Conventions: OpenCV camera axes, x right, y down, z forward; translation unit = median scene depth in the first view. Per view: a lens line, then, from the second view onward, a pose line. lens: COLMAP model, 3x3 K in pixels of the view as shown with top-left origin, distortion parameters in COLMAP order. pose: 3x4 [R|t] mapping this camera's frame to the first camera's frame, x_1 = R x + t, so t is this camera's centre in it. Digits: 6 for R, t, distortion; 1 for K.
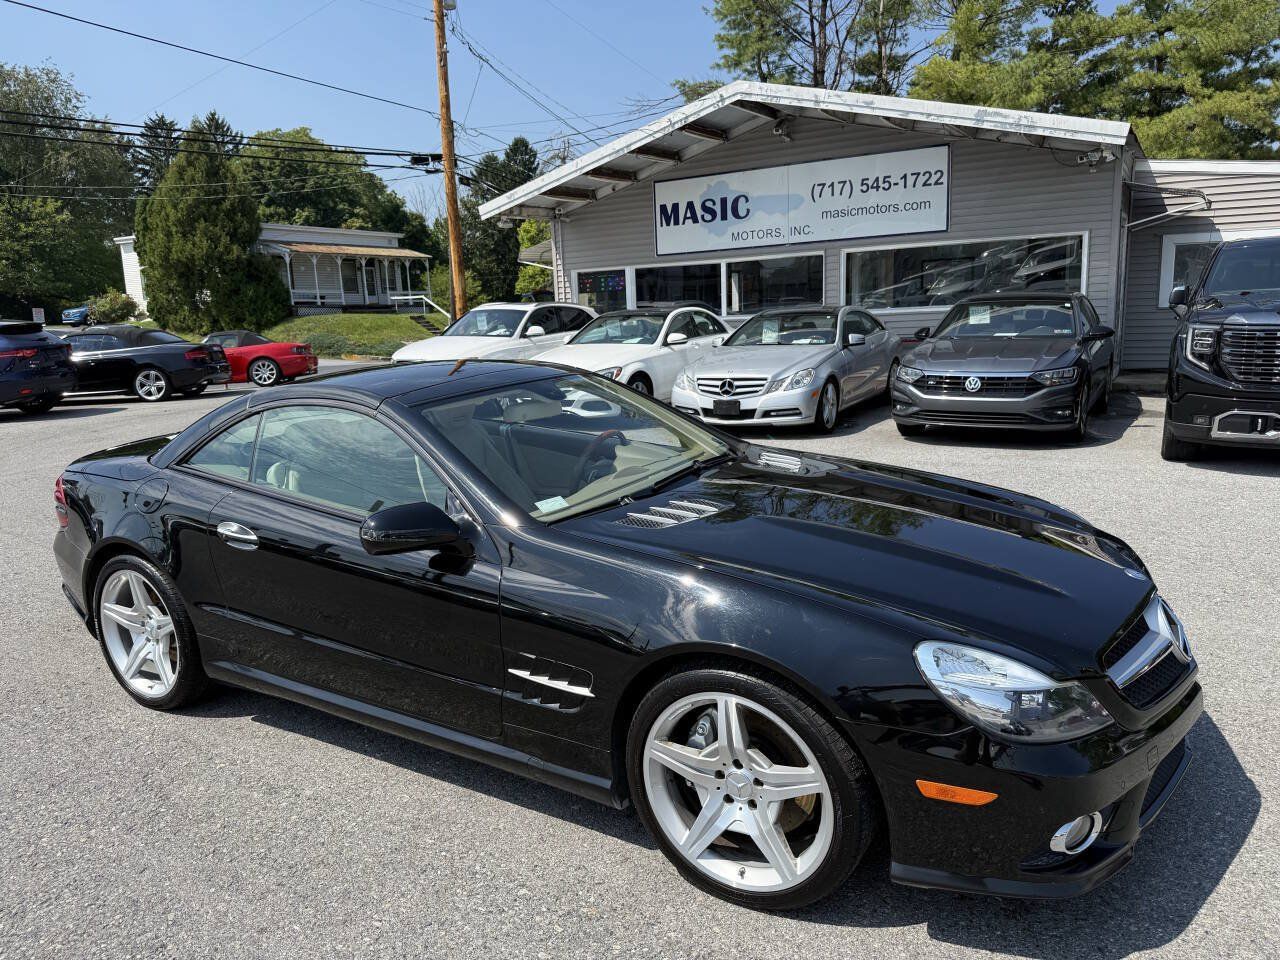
lens RADIAL K [[920.4, 0, 636.2], [0, 920.4, 493.8], [0, 0, 1]] dist [0.067641, -0.096011]
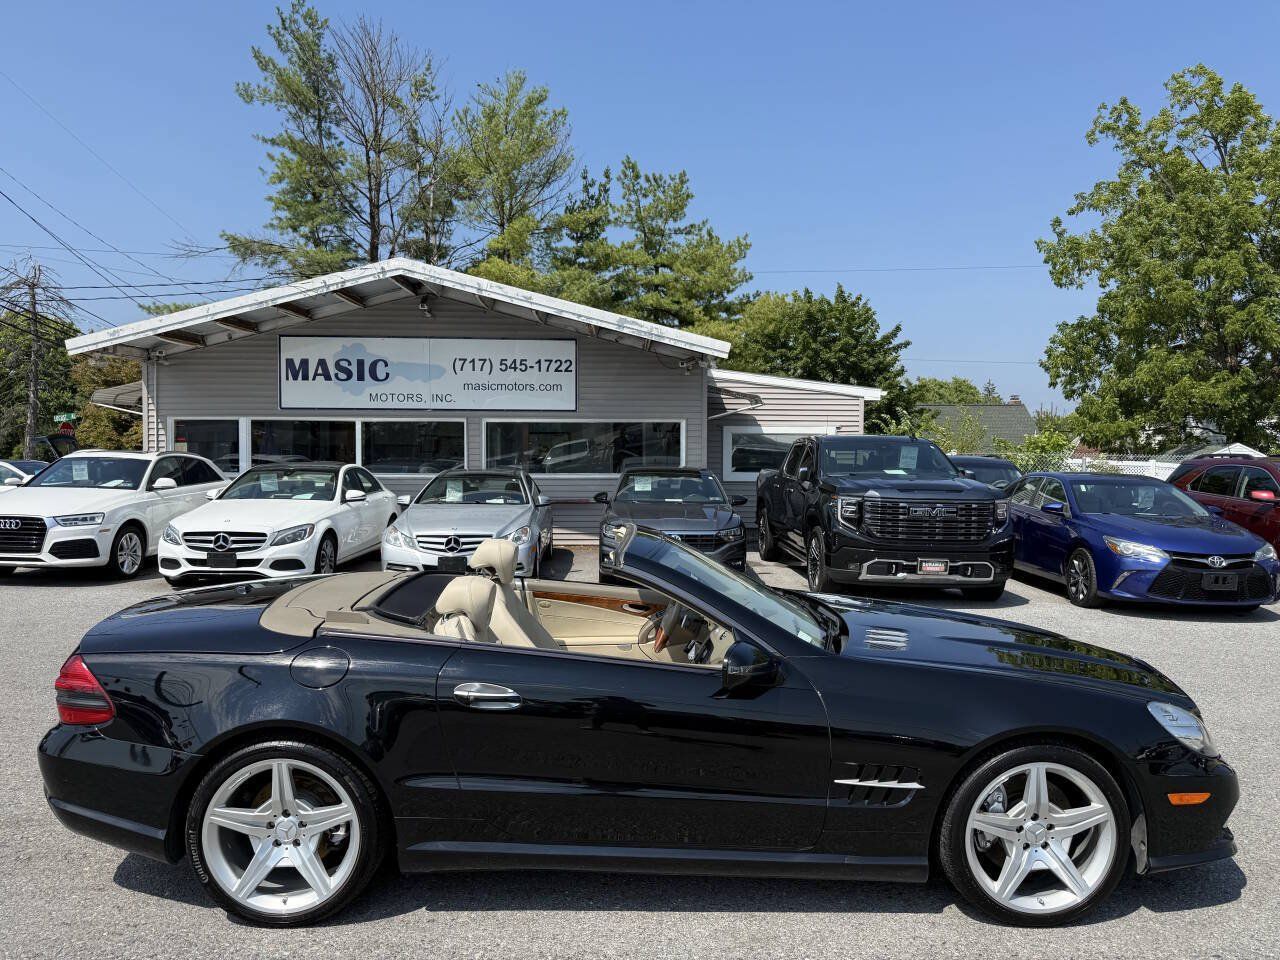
lens RADIAL K [[922.7, 0, 640.0], [0, 922.7, 480.0], [0, 0, 1]] dist [0.164080, -0.288482]
pose [[0.839372, 0.031217, 0.542660, -0.207624], [0.069323, 0.984049, -0.163836, -0.001386], [-0.539118, 0.175139, 0.823819, 0.015881]]
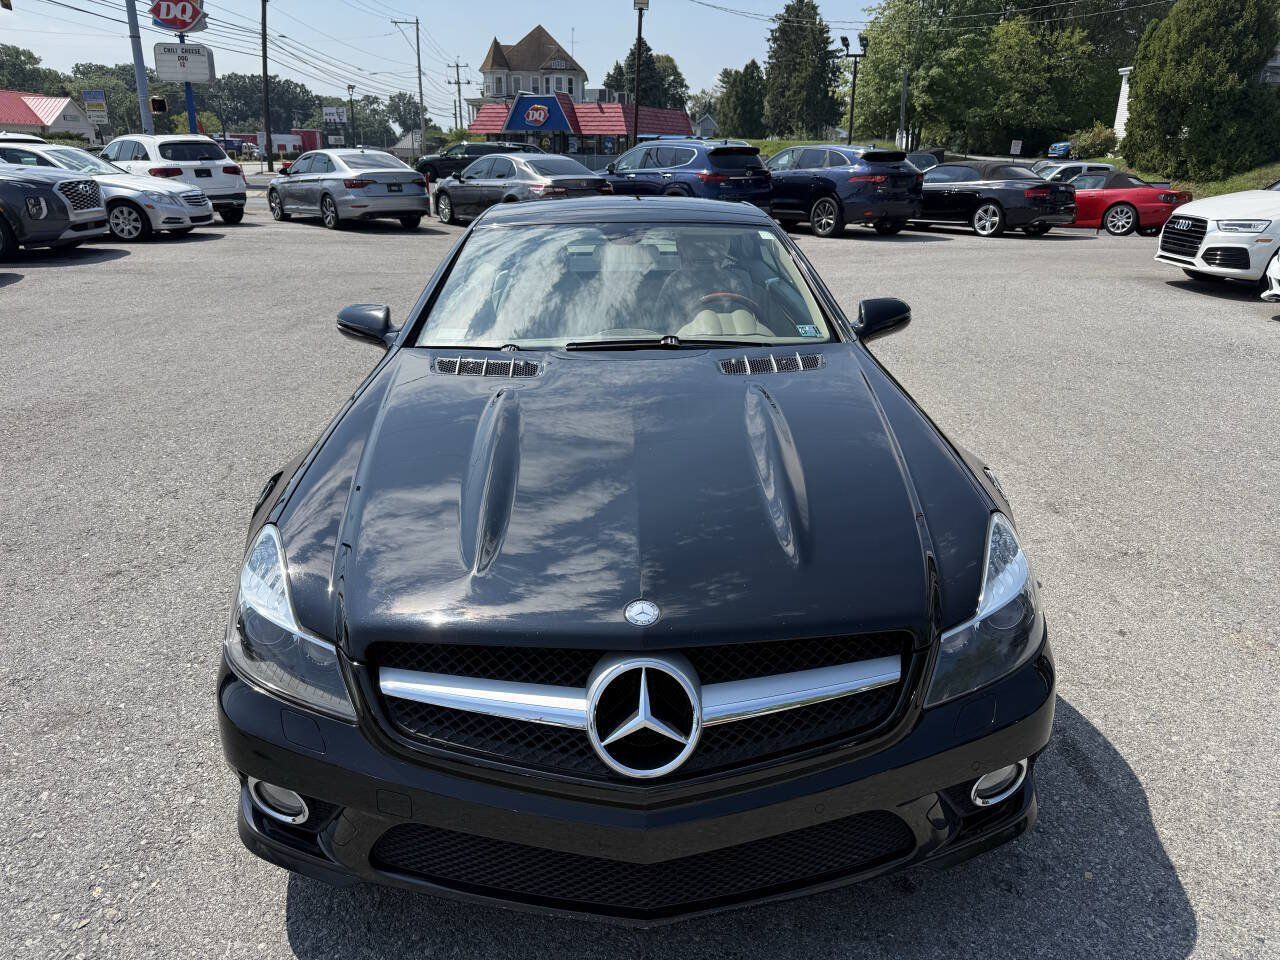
lens RADIAL K [[936.6, 0, 640.0], [0, 936.6, 480.0], [0, 0, 1]] dist [-0.002784, -0.001390]
pose [[0.528093, 0.319393, -0.786833, 0.203790], [-0.201074, 0.947254, 0.249558, -0.029593], [0.825038, 0.026422, 0.564460, 0.127265]]
